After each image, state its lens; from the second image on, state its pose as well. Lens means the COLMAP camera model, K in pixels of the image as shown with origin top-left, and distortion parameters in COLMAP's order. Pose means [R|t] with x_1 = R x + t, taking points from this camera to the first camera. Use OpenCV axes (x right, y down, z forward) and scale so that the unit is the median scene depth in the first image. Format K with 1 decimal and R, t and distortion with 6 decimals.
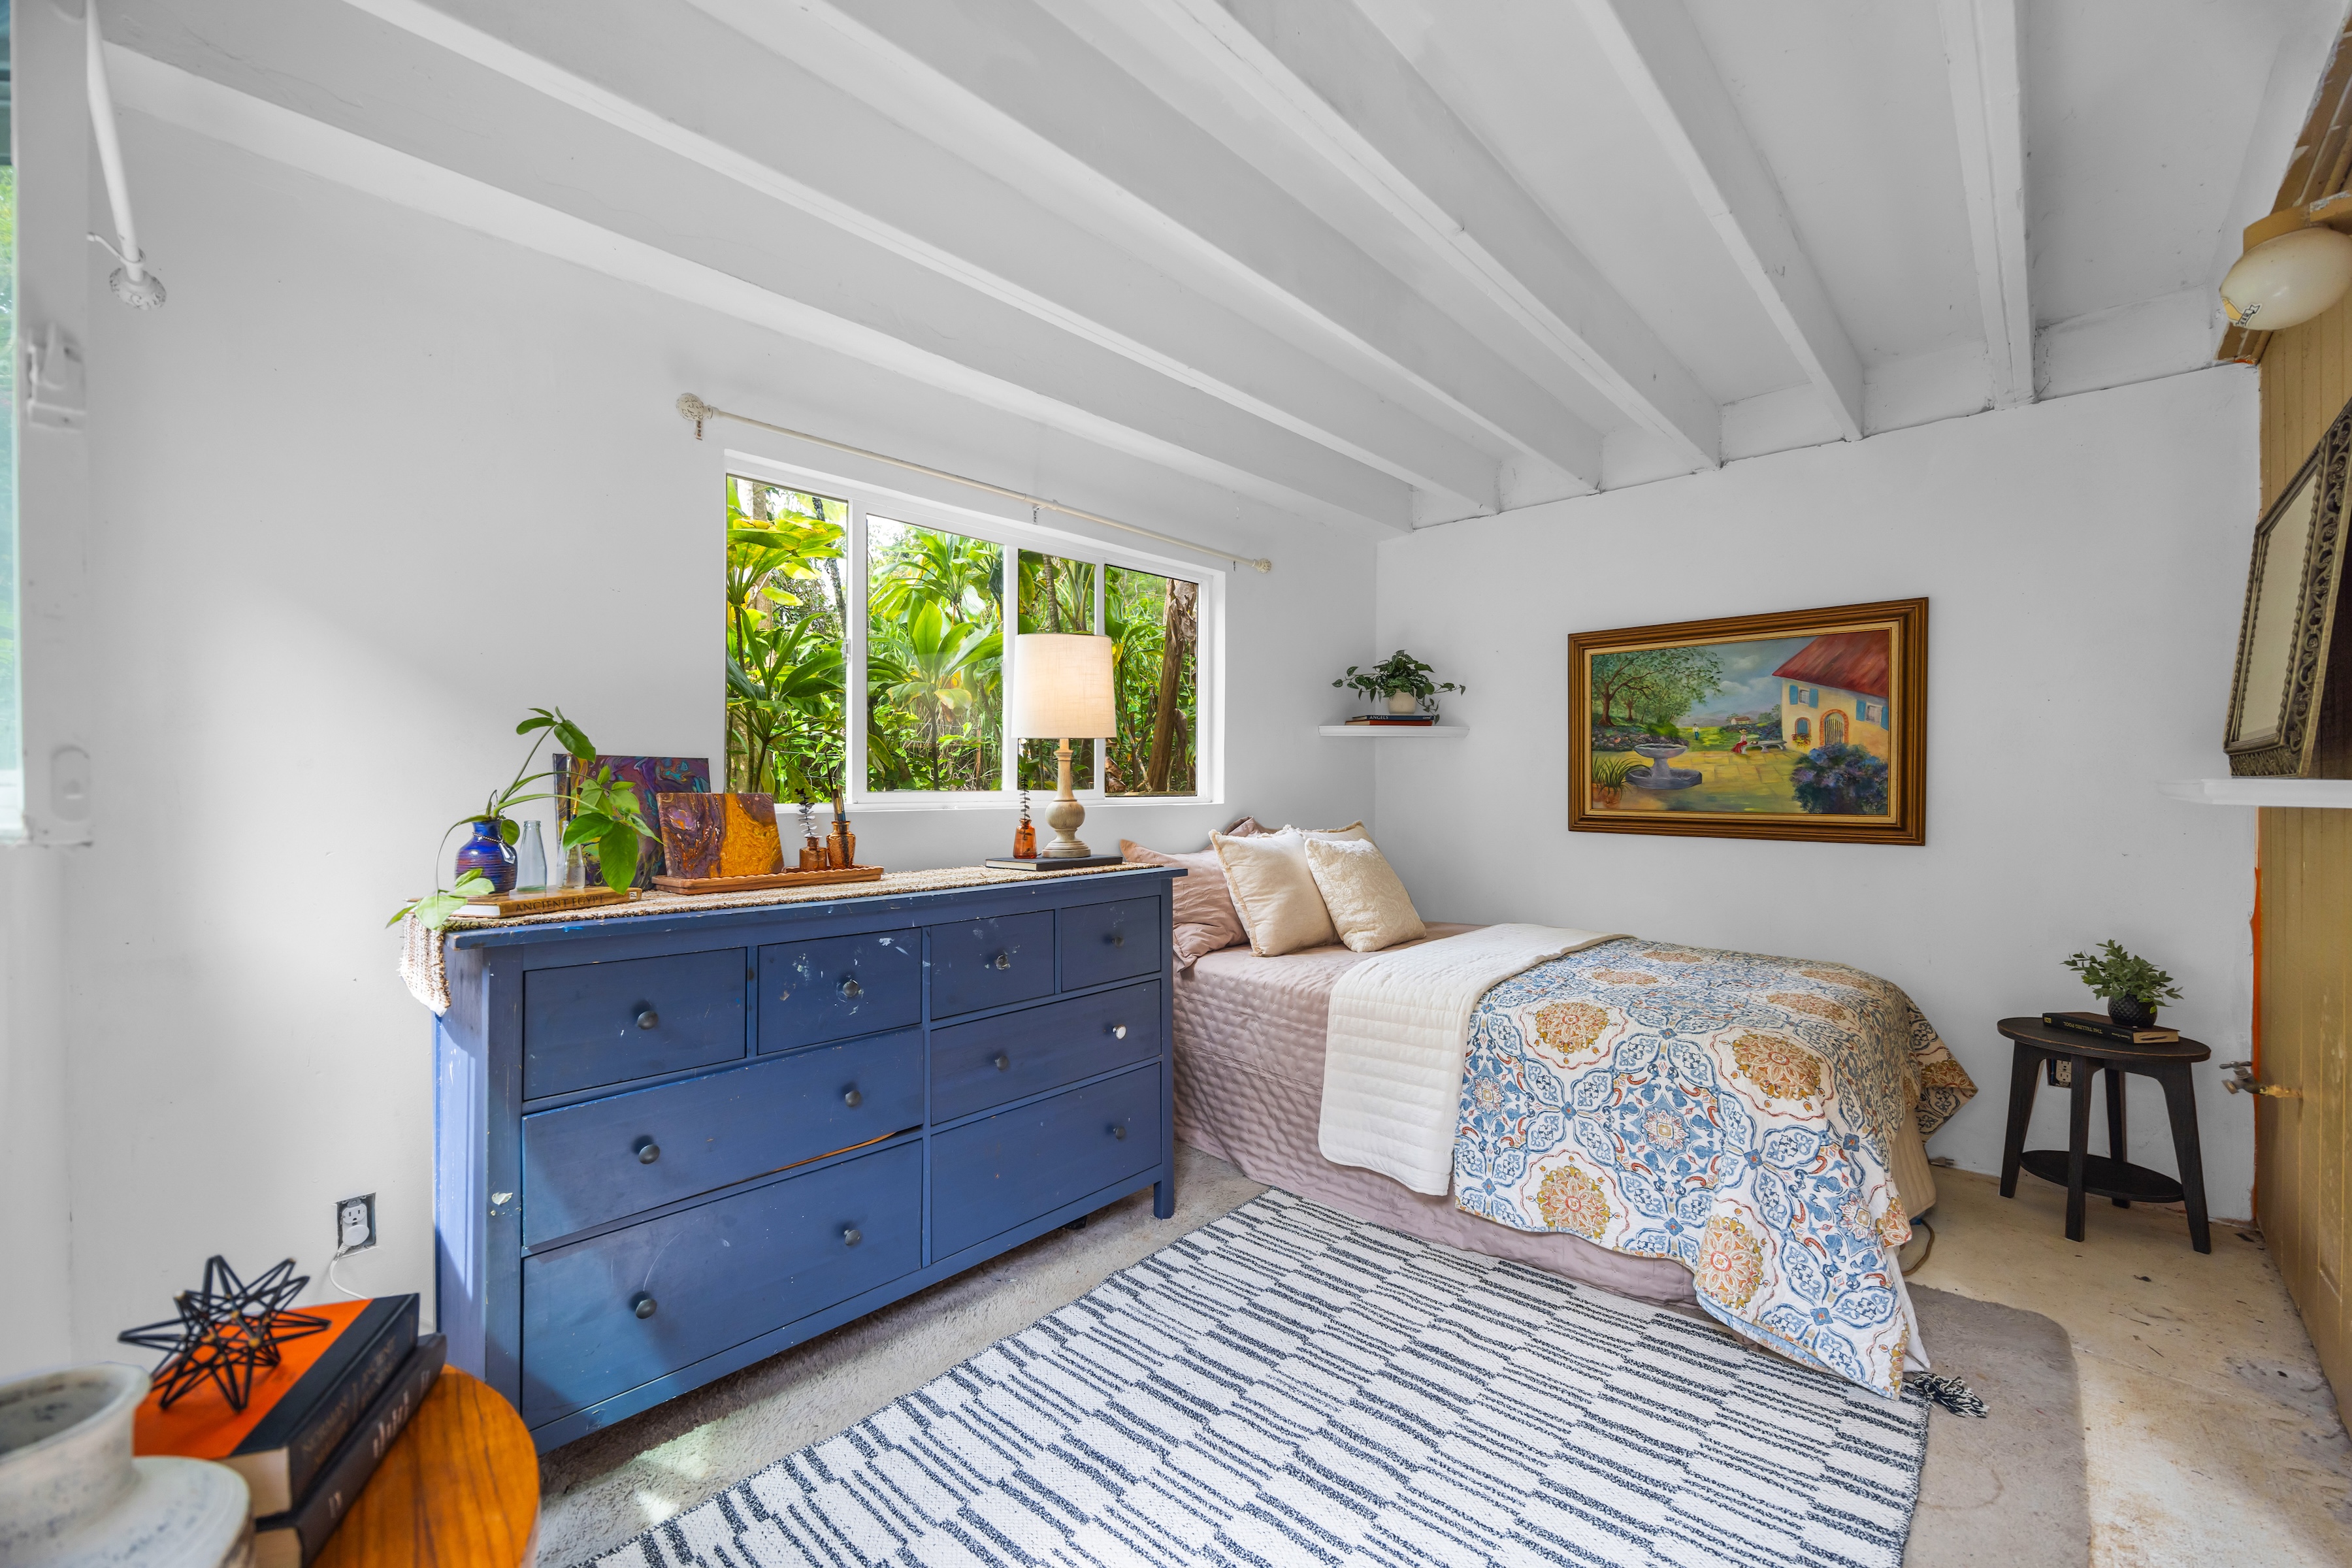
lens RADIAL K [[904.5, 0, 1163.2], [0, 904.5, 781.8], [0, 0, 1]] dist [0.000162, -0.000727]
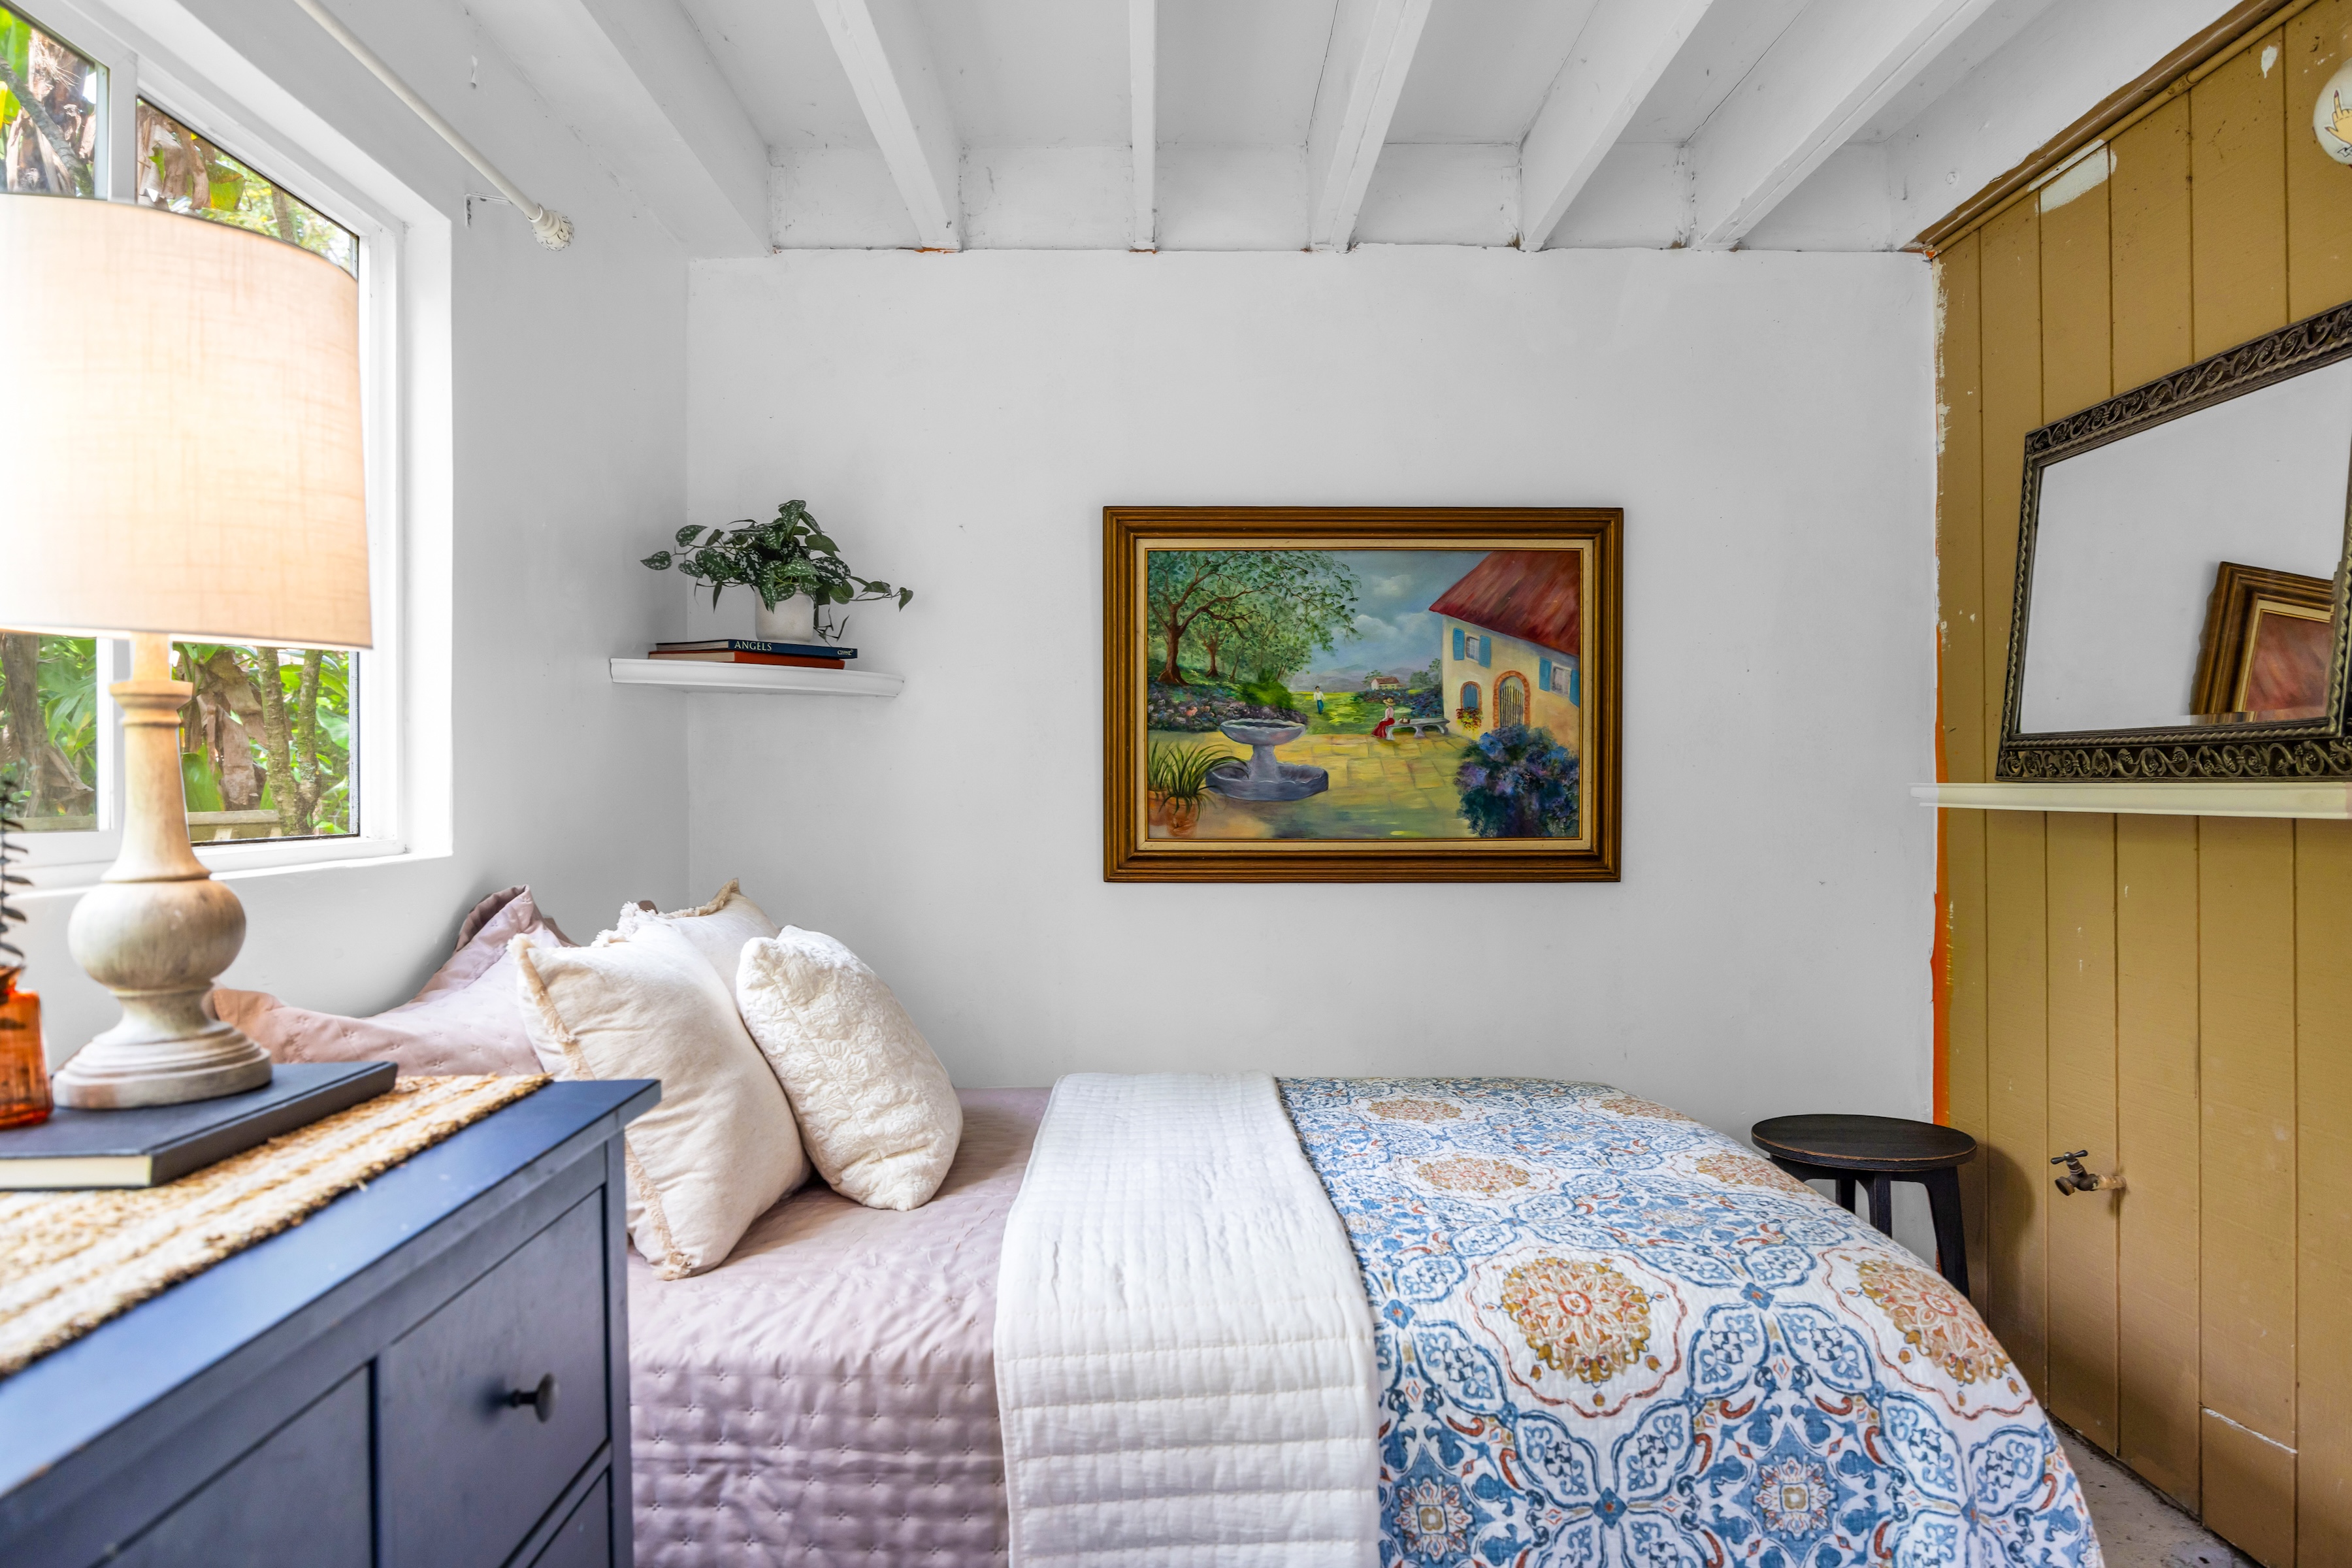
lens RADIAL K [[1548.6, 0, 1172.3], [0, 1548.6, 771.1], [0, 0, 1]] dist [-0.006693, 0.001573]
pose [[0.720594, 0.000368, 0.693357, -0.177467], [0.004533, 0.999976, -0.005241, -0.006075], [-0.693343, 0.006919, 0.720575, 0.399086]]
